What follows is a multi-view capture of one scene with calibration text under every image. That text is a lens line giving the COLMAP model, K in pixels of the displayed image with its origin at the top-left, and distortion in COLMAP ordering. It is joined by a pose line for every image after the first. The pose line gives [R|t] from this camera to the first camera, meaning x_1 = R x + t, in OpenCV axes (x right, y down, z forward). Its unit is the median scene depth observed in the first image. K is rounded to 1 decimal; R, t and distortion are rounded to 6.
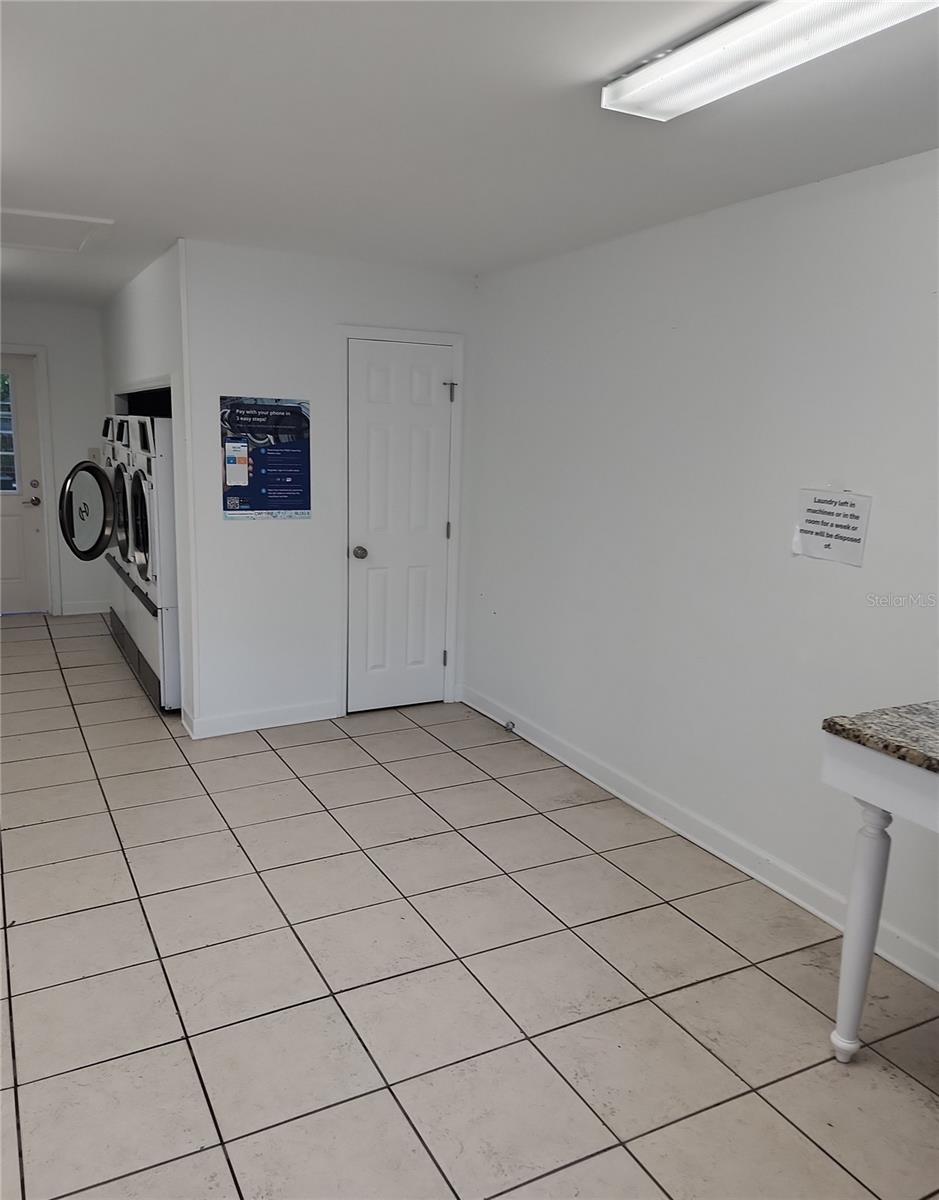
lens RADIAL K [[894.8, 0, 465.6], [0, 894.8, 604.0], [0, 0, 1]] dist [0.036899, -0.033504]
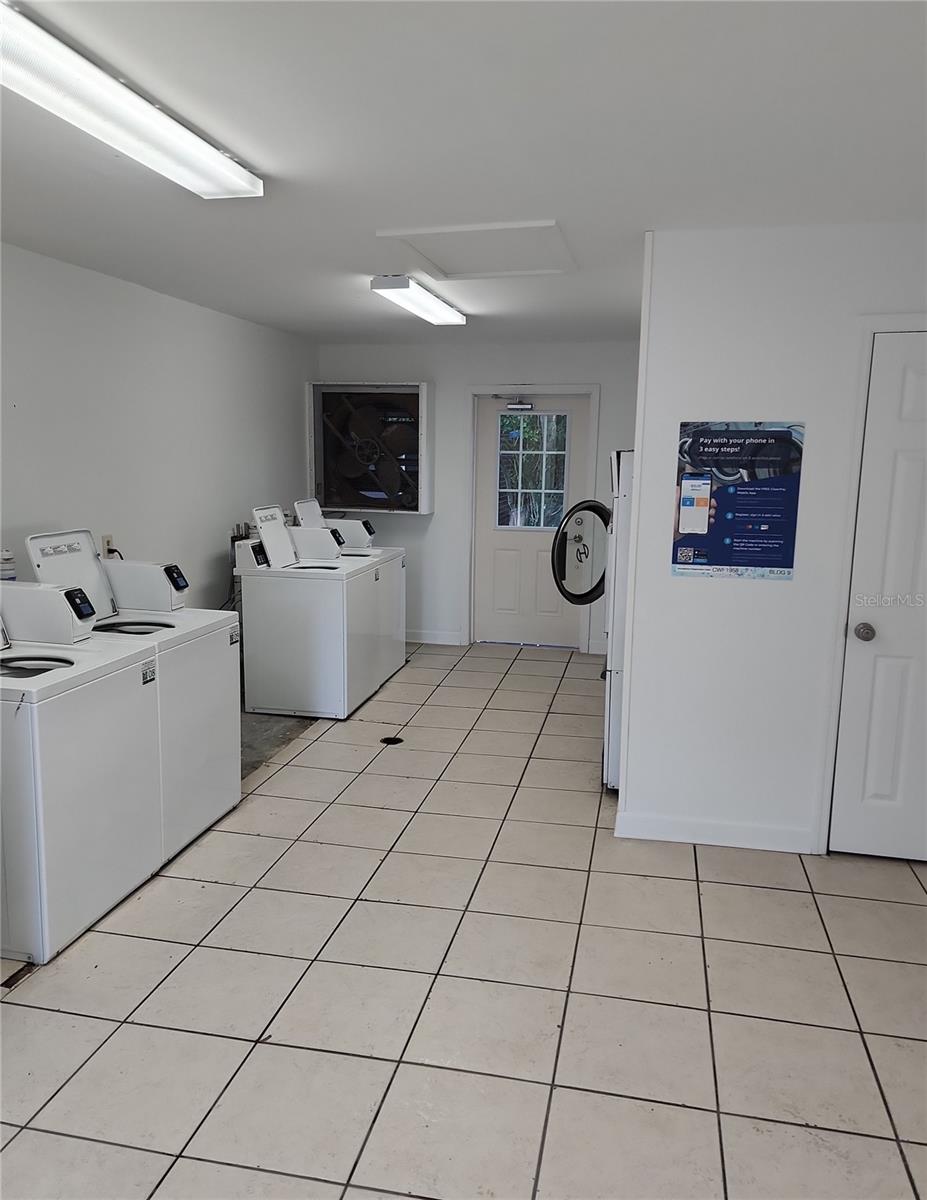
lens RADIAL K [[852.9, 0, 471.3], [0, 852.9, 593.8], [0, 0, 1]] dist [0.064142, -0.056335]
pose [[0.755623, 0.083248, -0.649695, 0.093279], [-0.112028, 0.993701, -0.002966, -0.054191], [0.645355, 0.075026, 0.760189, 0.298908]]
